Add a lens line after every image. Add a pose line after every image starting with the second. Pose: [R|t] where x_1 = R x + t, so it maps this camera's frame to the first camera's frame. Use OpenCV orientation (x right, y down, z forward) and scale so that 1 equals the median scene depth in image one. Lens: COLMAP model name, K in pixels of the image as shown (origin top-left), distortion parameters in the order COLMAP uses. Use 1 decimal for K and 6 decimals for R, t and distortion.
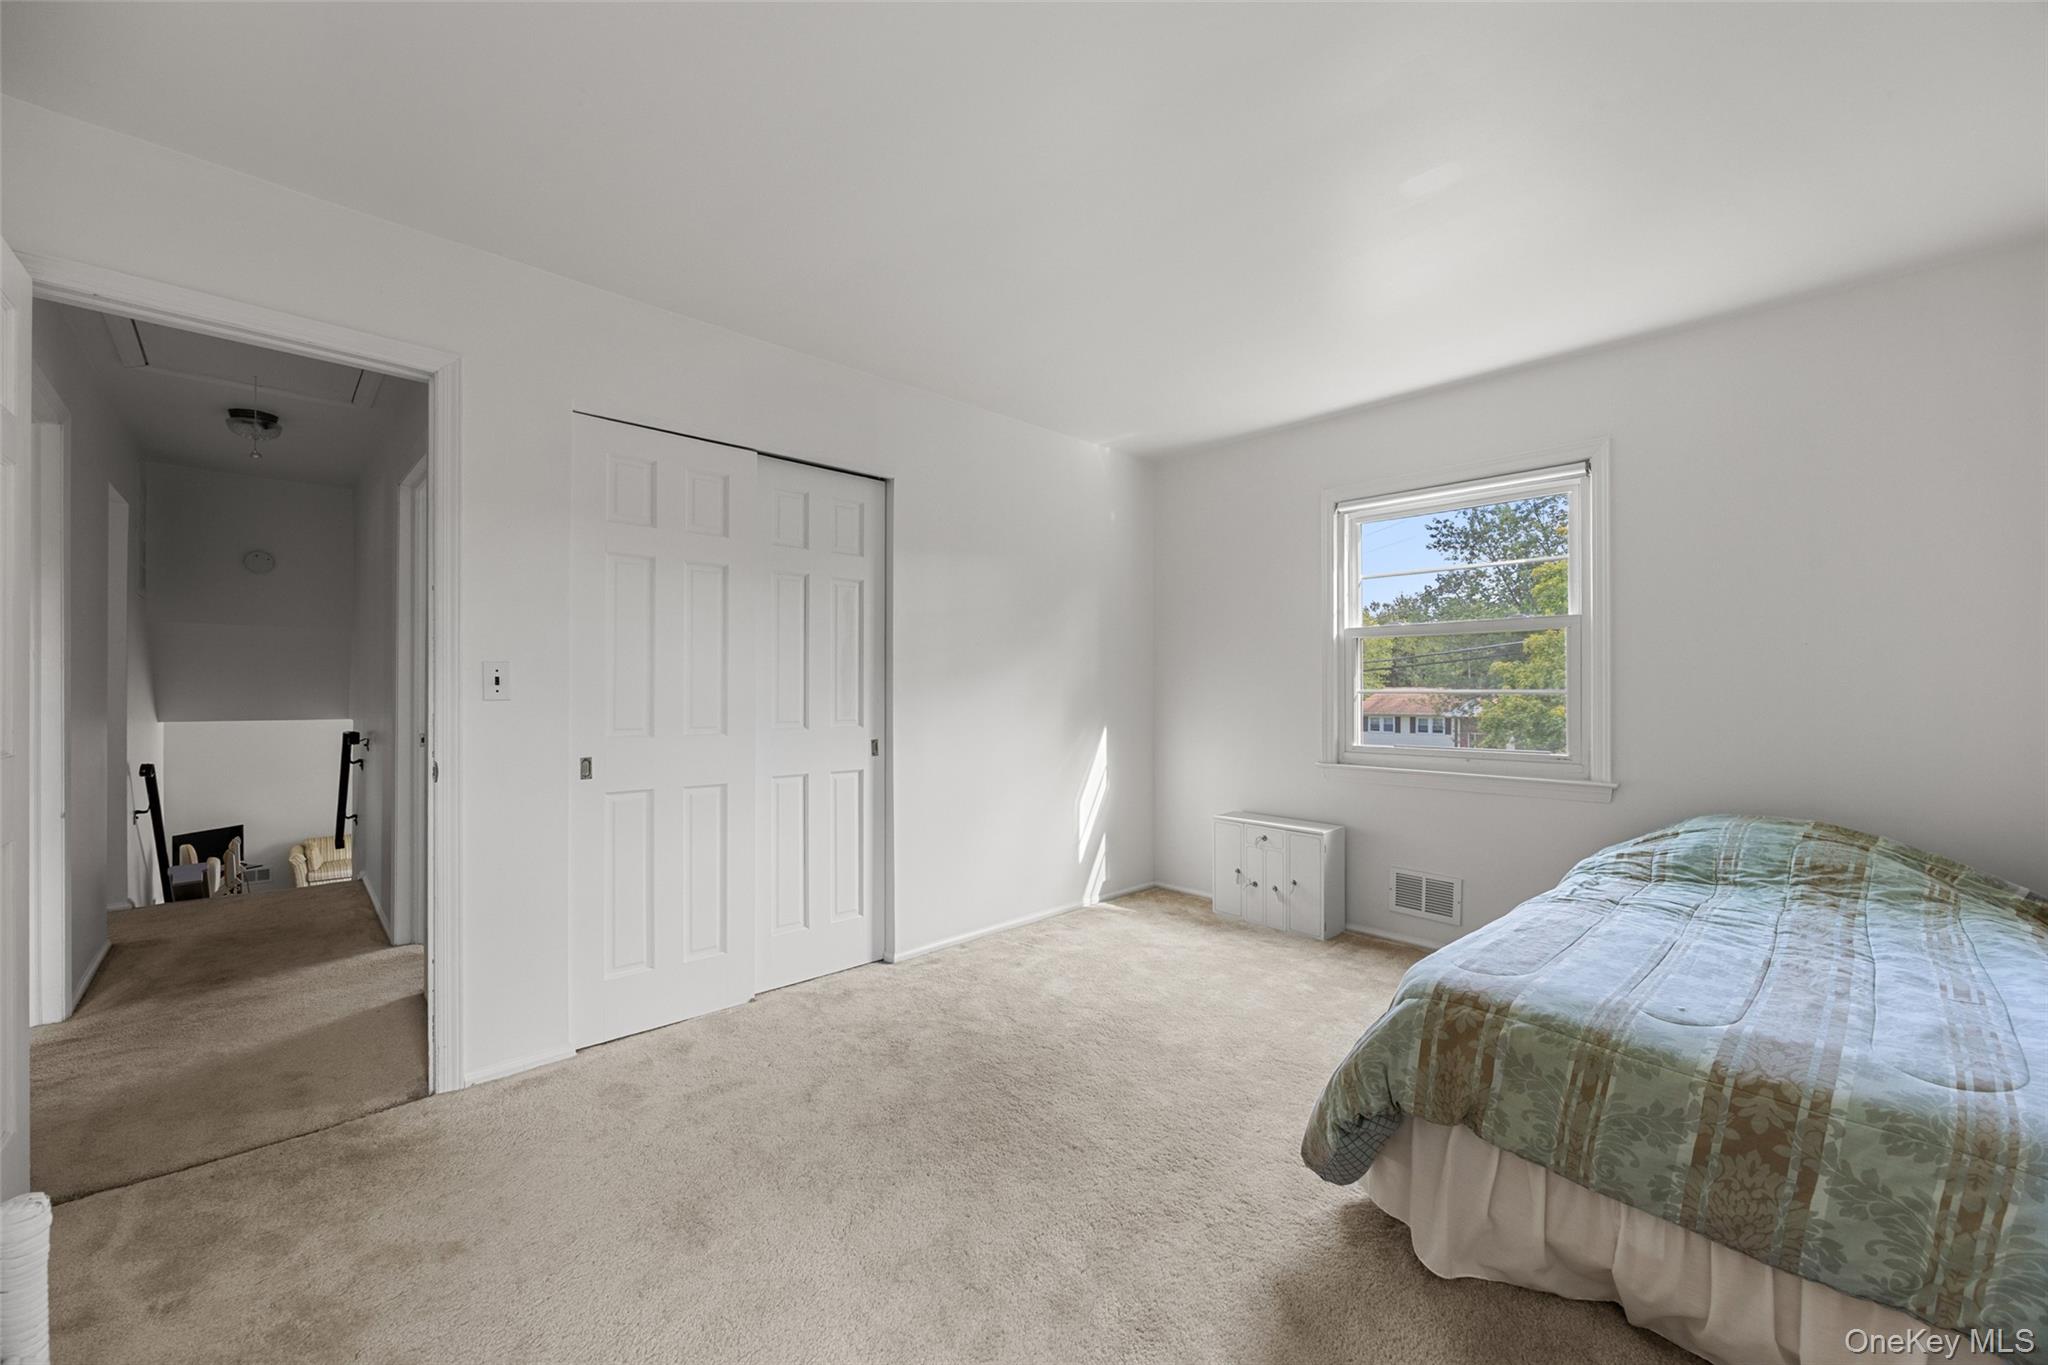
lens RADIAL K [[800.8, 0, 1032.6], [0, 800.8, 687.4], [0, 0, 1]] dist [-0.002324, -0.000661]
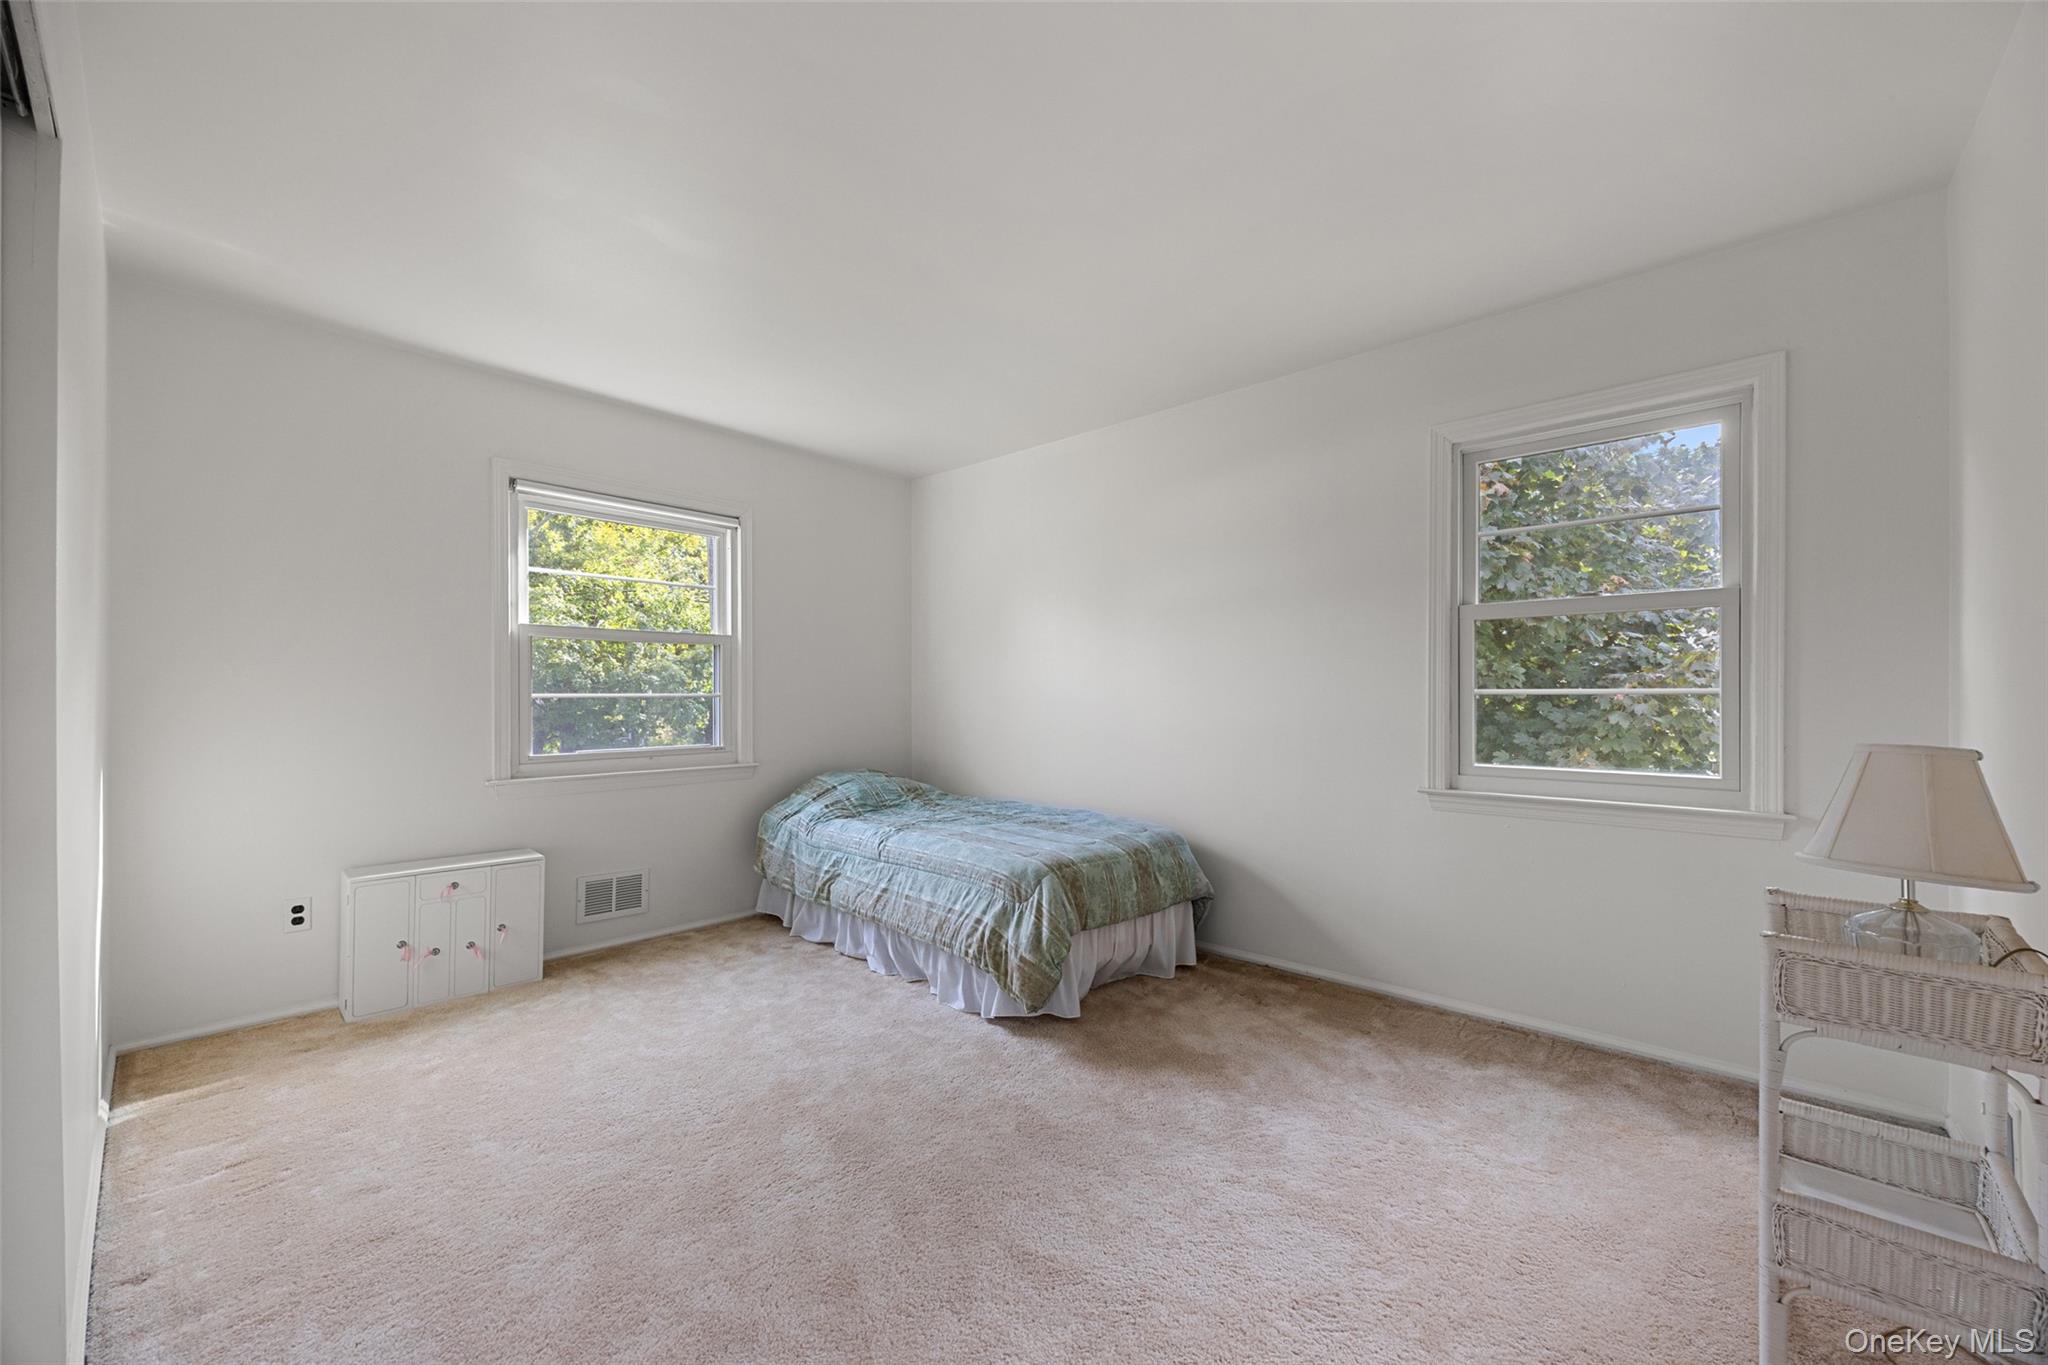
lens RADIAL K [[800.8, 0, 1023.9], [0, 800.8, 689.4], [0, 0, 1]] dist [-0.002324, -0.000661]
pose [[-0.080205, 0.009128, 0.996737, -0.568565], [-0.002535, 0.999953, -0.009362, 0.005838], [-0.996775, -0.003278, -0.080179, 0.560612]]
